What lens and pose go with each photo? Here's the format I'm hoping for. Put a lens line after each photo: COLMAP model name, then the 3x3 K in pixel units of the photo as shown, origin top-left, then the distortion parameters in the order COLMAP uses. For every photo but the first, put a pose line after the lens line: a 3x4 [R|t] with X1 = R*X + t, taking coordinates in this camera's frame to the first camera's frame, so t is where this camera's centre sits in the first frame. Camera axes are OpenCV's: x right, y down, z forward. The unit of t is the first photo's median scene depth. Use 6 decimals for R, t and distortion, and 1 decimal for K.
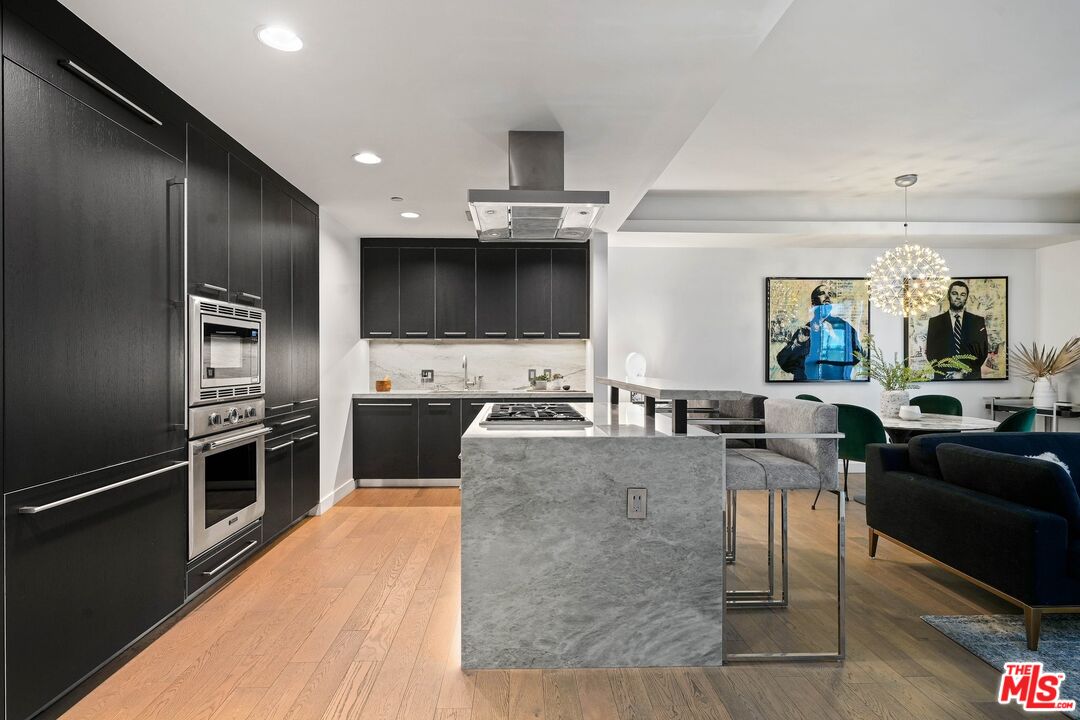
lens RADIAL K [[560.8, 0, 534.3], [0, 560.8, 361.6], [0, 0, 1]] dist [0.007379, -0.001377]
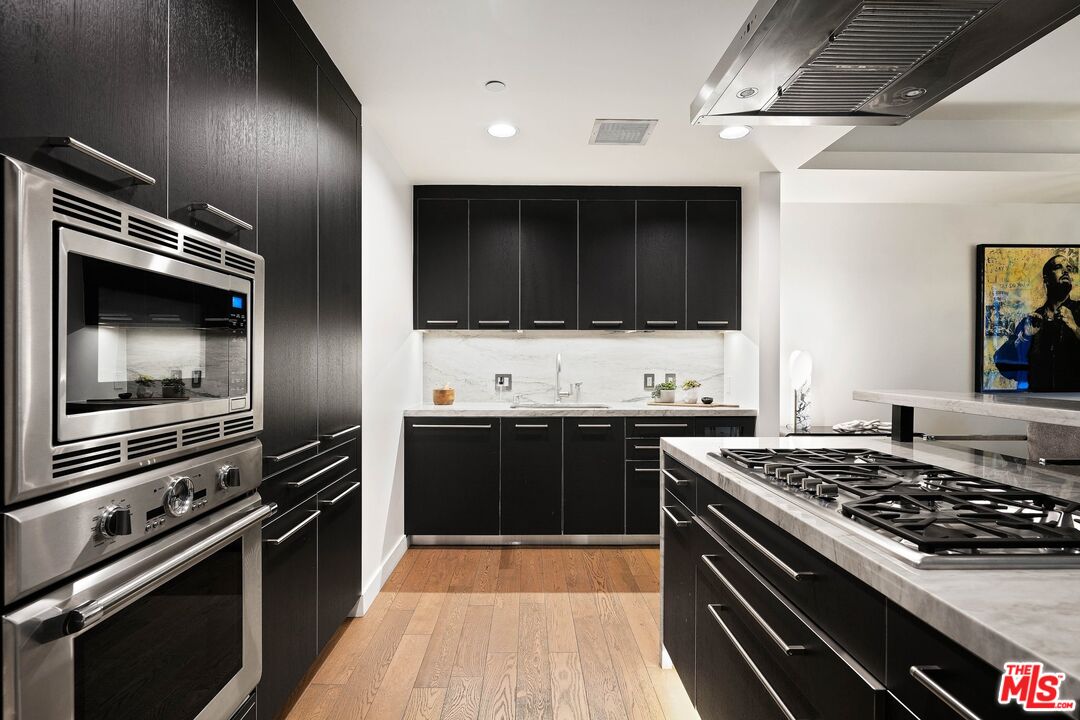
lens RADIAL K [[537.9, 0, 535.8], [0, 537.9, 362.9], [0, 0, 1]] dist [0.001560, 0.000589]
pose [[0.999895, 0.001474, -0.014402, -0.173672], [-0.001446, 0.999997, 0.002010, -0.001372], [0.014405, -0.001989, 0.999894, 0.394198]]
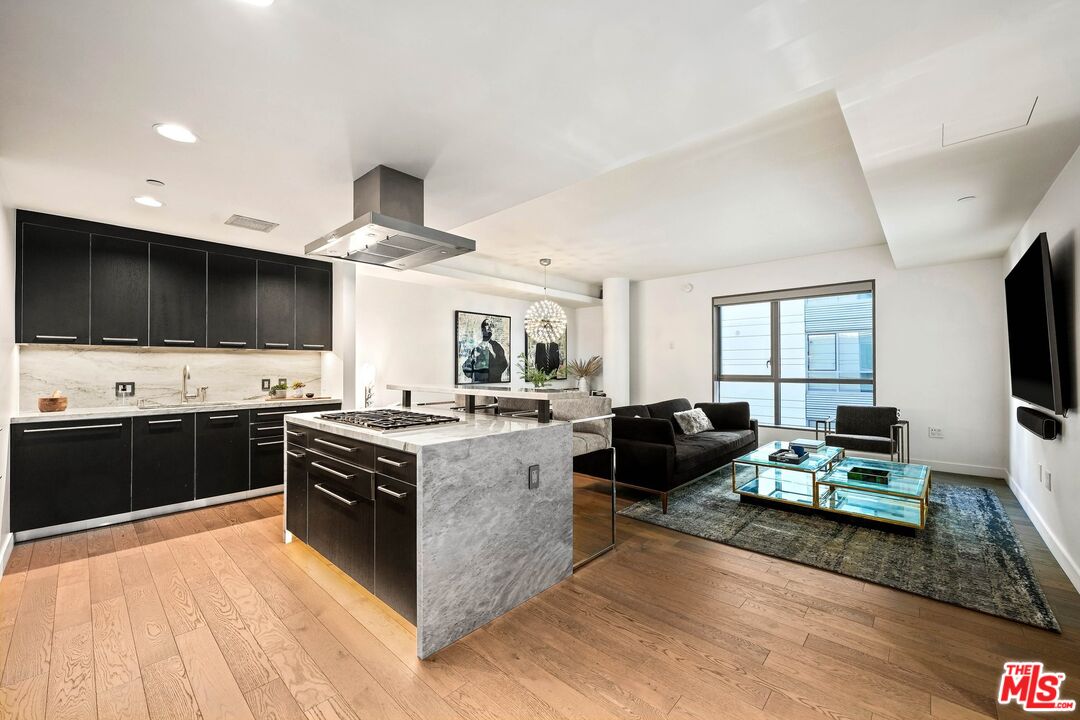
lens RADIAL K [[428.1, 0, 538.2], [0, 428.1, 364.3], [0, 0, 1]] dist [0.000430, -0.000065]
pose [[0.701141, 0.002880, 0.713016, -0.267440], [0.003233, 0.999969, -0.007219, -0.007280], [-0.713015, 0.007367, 0.701110, 0.122722]]
